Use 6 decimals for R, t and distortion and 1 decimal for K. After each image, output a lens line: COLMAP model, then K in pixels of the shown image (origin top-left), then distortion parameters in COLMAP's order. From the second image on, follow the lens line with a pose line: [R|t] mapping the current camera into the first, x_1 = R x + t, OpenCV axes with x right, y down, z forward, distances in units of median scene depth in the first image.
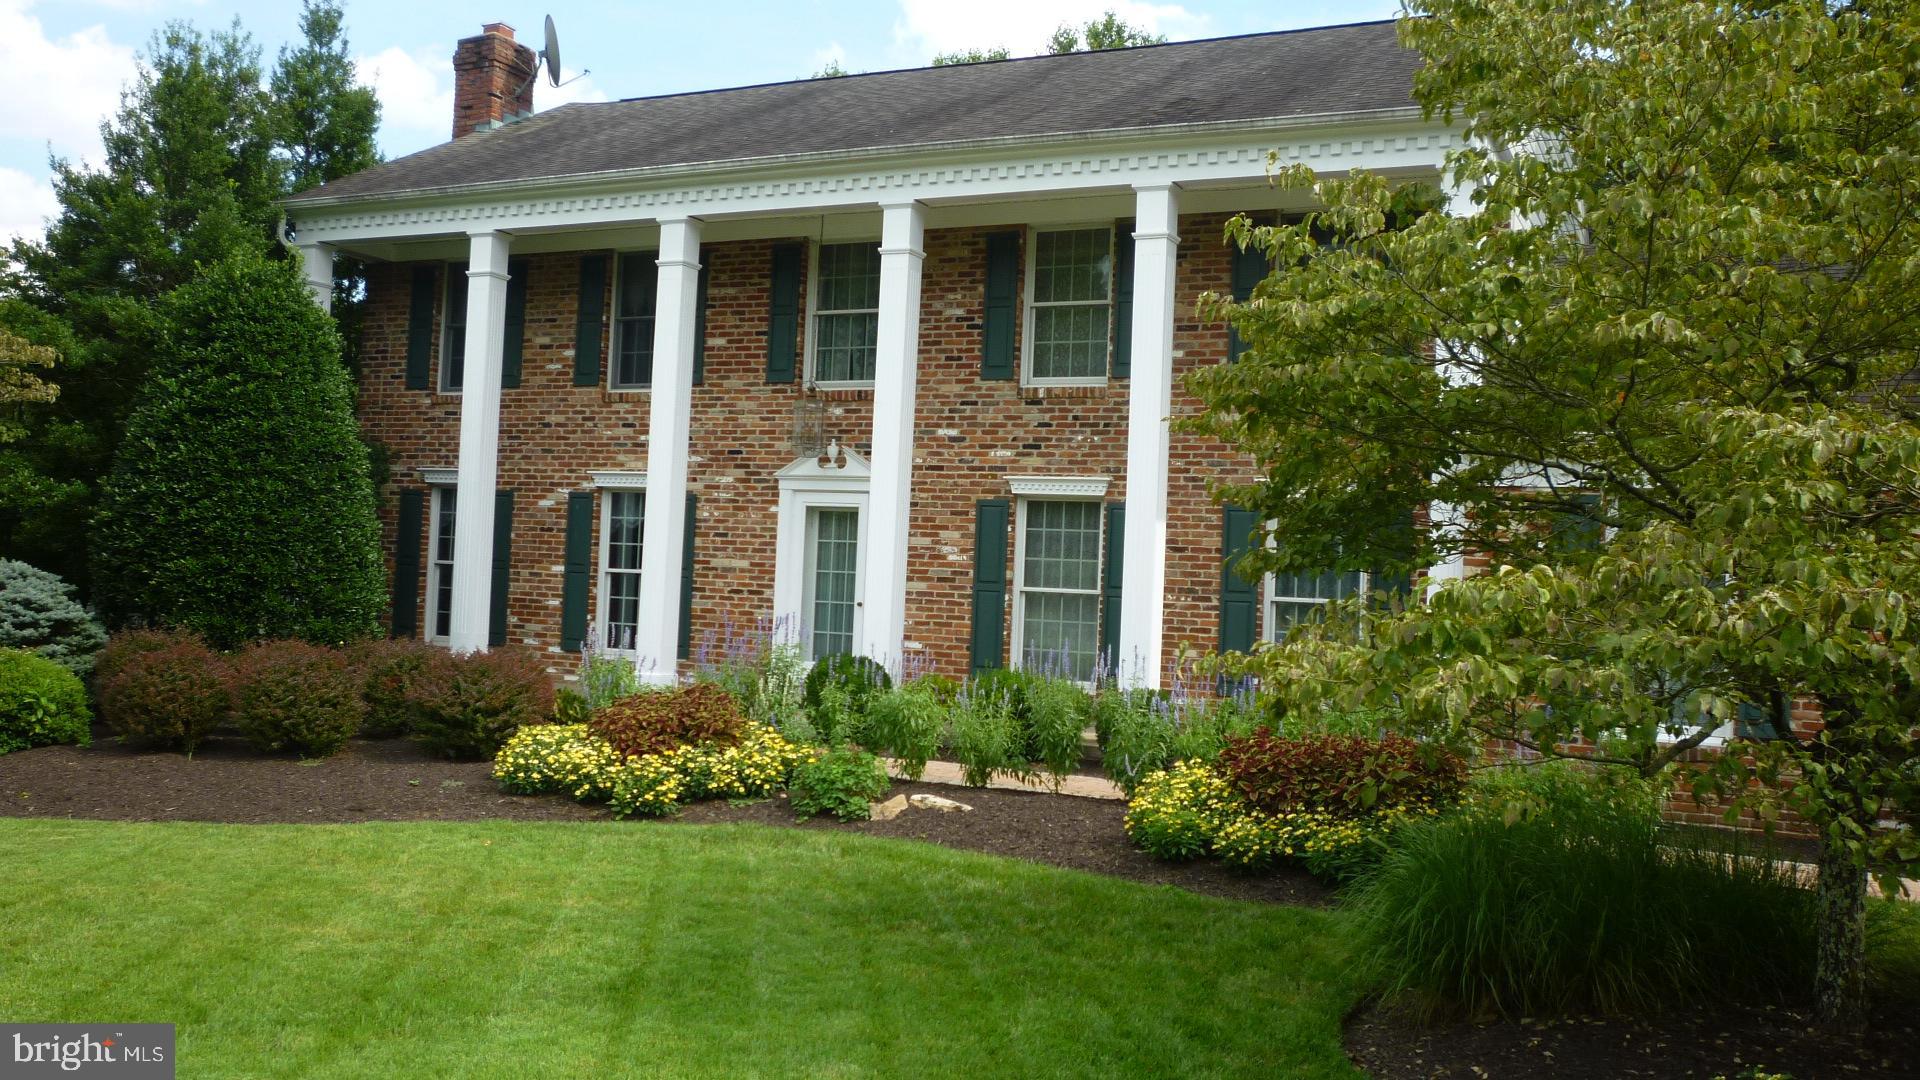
lens RADIAL K [[1683.7, 0, 949.4], [0, 1683.7, 542.2], [0, 0, 1]] dist [-0.057014, 0.057908]
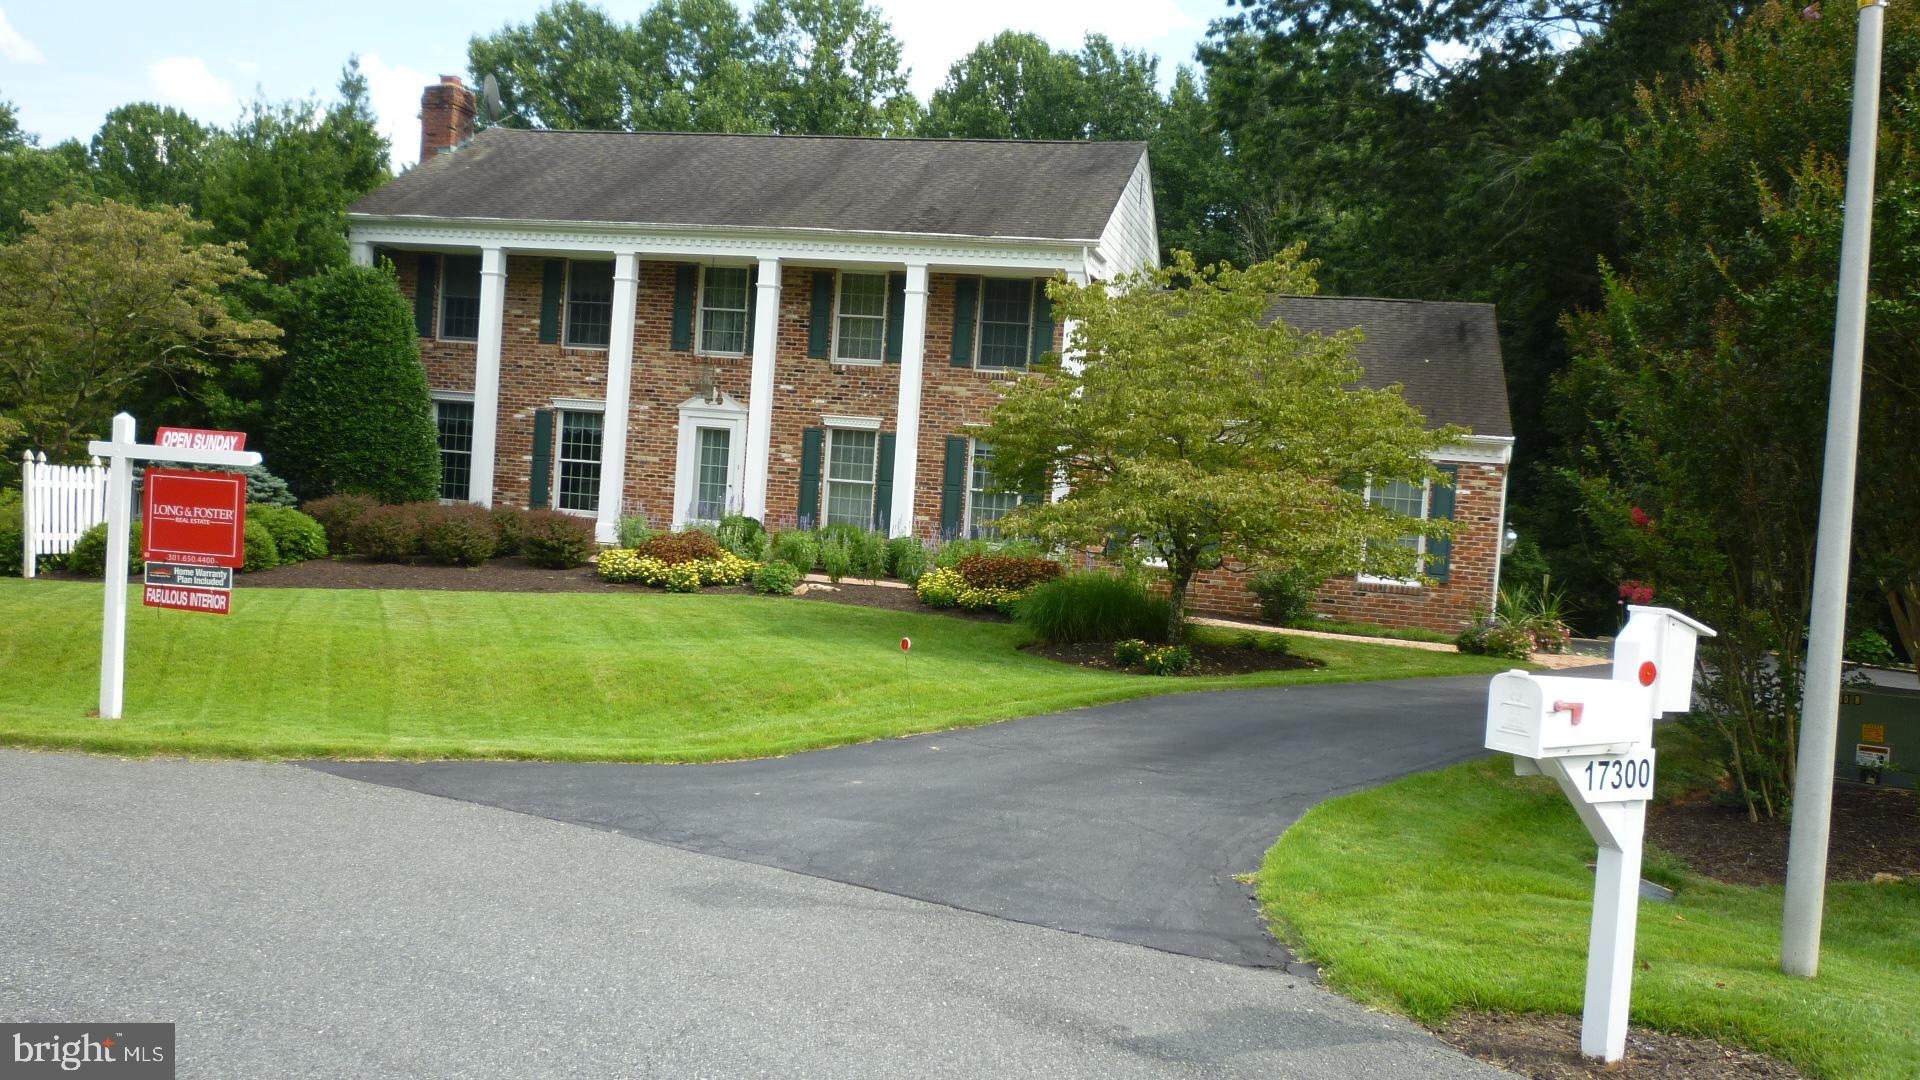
lens RADIAL K [[1683.7, 0, 961.7], [0, 1683.7, 543.3], [0, 0, 1]] dist [-0.057014, 0.057908]
pose [[0.976225, 0.014841, 0.216252, -0.199499], [-0.032749, 0.996300, 0.079466, -0.049811], [-0.214272, -0.084658, 0.973098, -0.736467]]
